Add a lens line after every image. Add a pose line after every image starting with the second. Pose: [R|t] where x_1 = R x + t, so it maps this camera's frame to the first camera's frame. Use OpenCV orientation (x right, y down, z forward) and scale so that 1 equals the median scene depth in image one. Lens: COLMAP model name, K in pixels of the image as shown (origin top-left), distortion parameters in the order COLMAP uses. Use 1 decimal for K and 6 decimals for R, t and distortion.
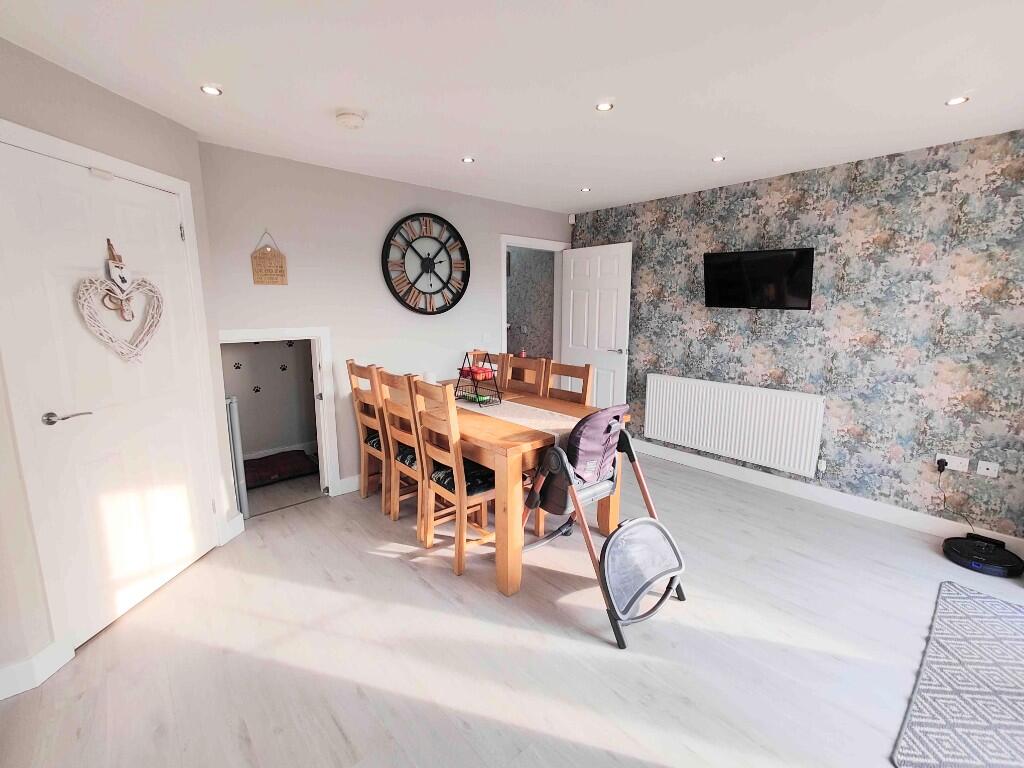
lens RADIAL K [[452.1, 0, 509.3], [0, 452.1, 380.4], [0, 0, 1]] dist [0.006810, -0.000066]
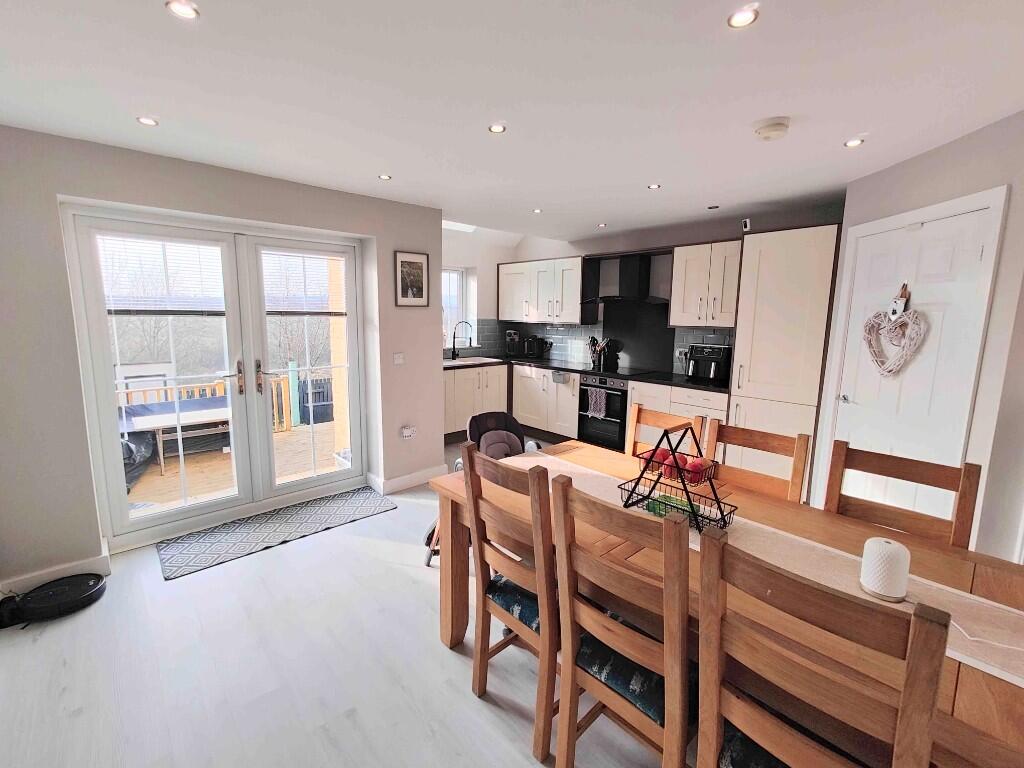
lens RADIAL K [[452.1, 0, 507.2], [0, 452.1, 379.4], [0, 0, 1]] dist [0.006810, -0.000066]
pose [[-0.999835, -0.014749, -0.010621, 0.115122], [-0.017295, 0.951726, 0.306462, -0.239956], [0.005588, 0.306595, -0.951824, 1.305838]]
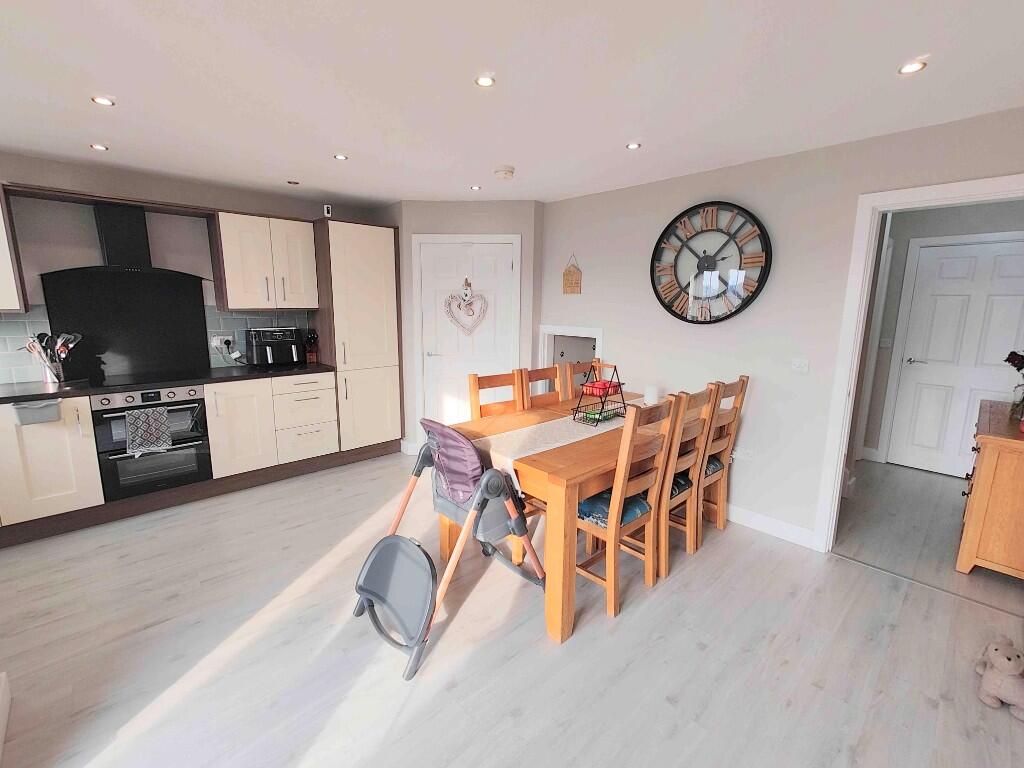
lens RADIAL K [[452.1, 0, 513.0], [0, 452.1, 378.8], [0, 0, 1]] dist [0.006810, -0.000066]
pose [[0.032797, 0.166119, -0.985560, 0.711303], [-0.174812, 0.971844, 0.157990, -0.127483], [0.984055, 0.167106, 0.060913, 0.674439]]
